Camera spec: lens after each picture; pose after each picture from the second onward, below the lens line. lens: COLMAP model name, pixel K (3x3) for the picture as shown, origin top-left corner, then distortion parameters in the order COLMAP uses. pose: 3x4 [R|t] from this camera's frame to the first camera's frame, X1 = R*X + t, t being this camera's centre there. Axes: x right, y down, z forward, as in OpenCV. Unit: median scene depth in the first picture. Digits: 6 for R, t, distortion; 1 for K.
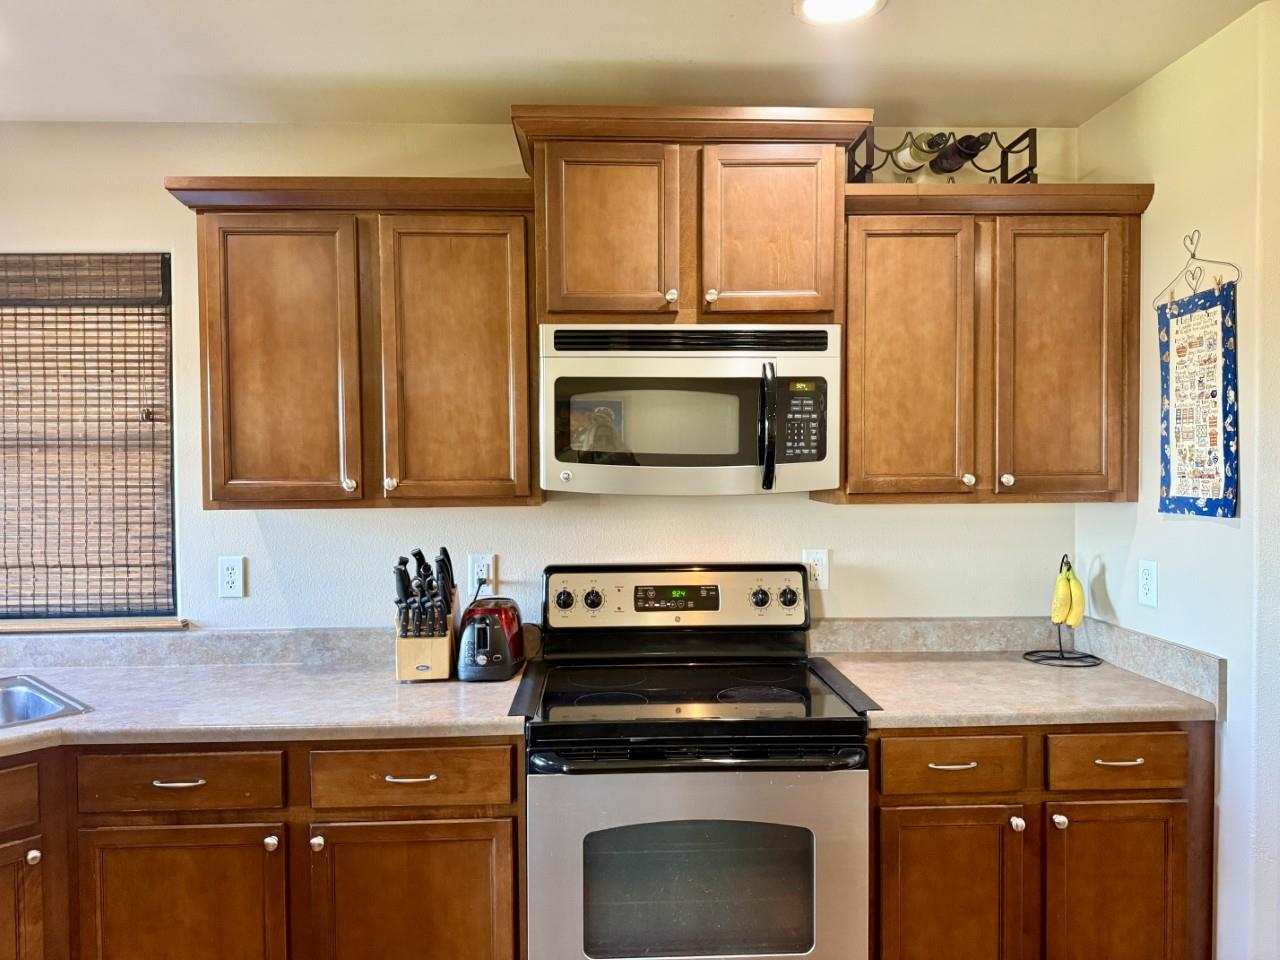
lens RADIAL K [[895.8, 0, 645.6], [0, 895.8, 487.2], [0, 0, 1]] dist [0.047078, -0.039831]
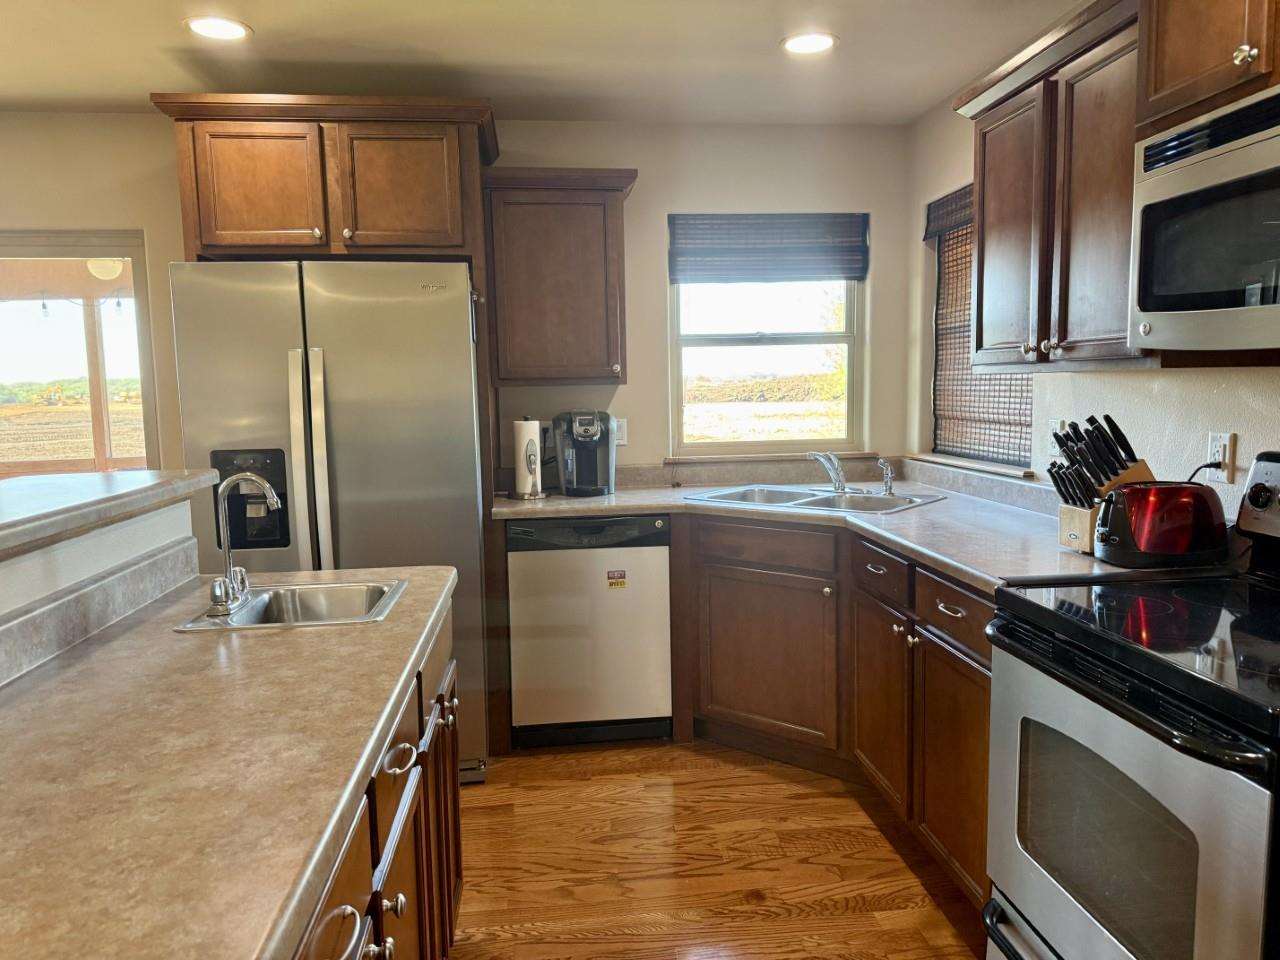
lens RADIAL K [[895.8, 0, 640.4], [0, 895.8, 484.4], [0, 0, 1]] dist [0.047078, -0.039831]
pose [[0.074087, 0.118284, -0.990212, 0.687989], [-0.013268, 0.992970, 0.117621, 0.036280], [0.997164, 0.004424, 0.075136, 0.464453]]
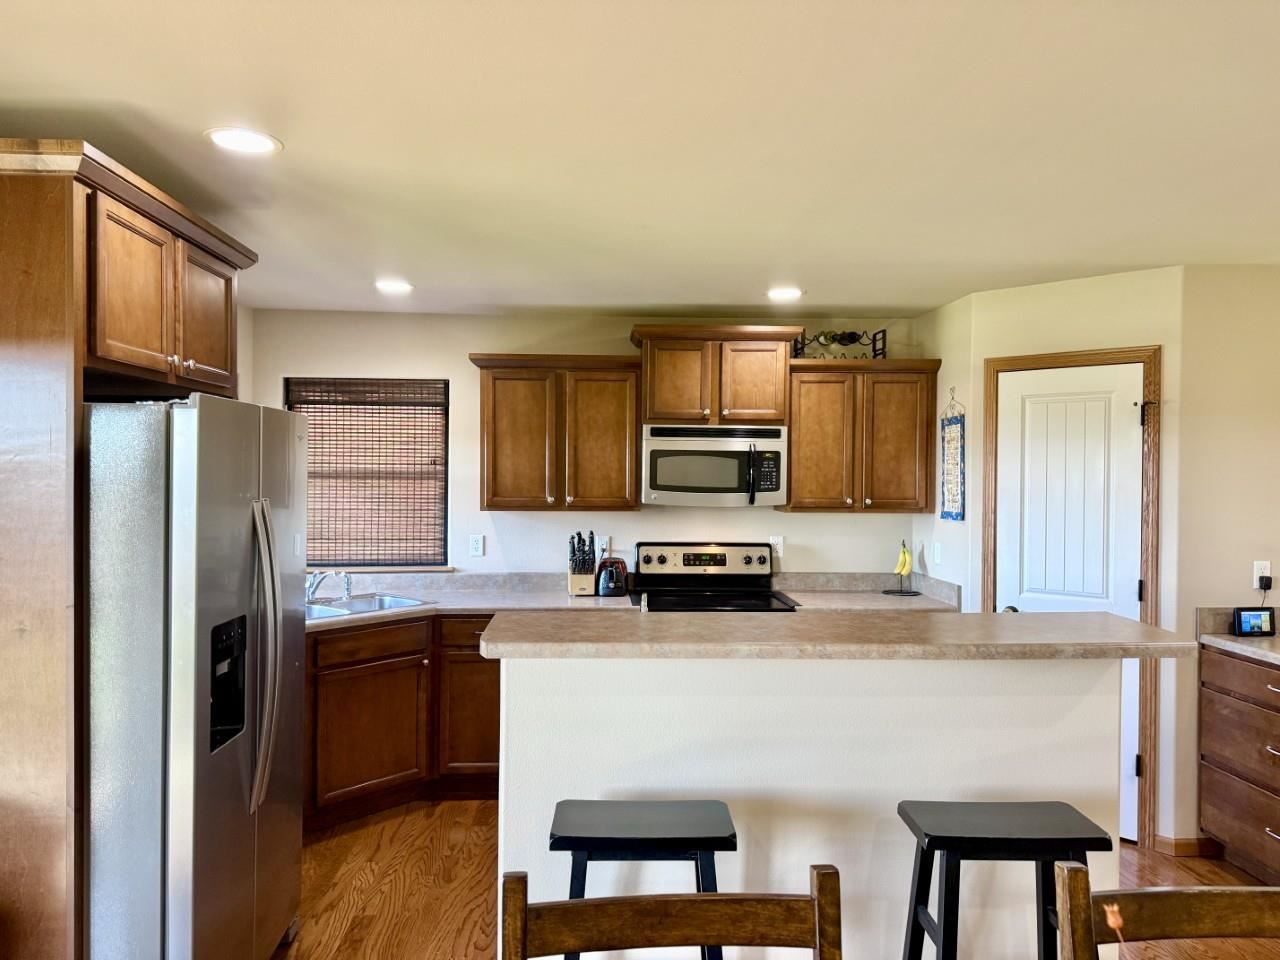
lens RADIAL K [[895.8, 0, 635.5], [0, 895.8, 473.8], [0, 0, 1]] dist [0.047078, -0.039831]
pose [[0.999899, 0.014093, -0.001934, -0.126060], [-0.014138, 0.999577, -0.025406, -0.012293], [0.001575, 0.025431, 0.999675, -1.049153]]
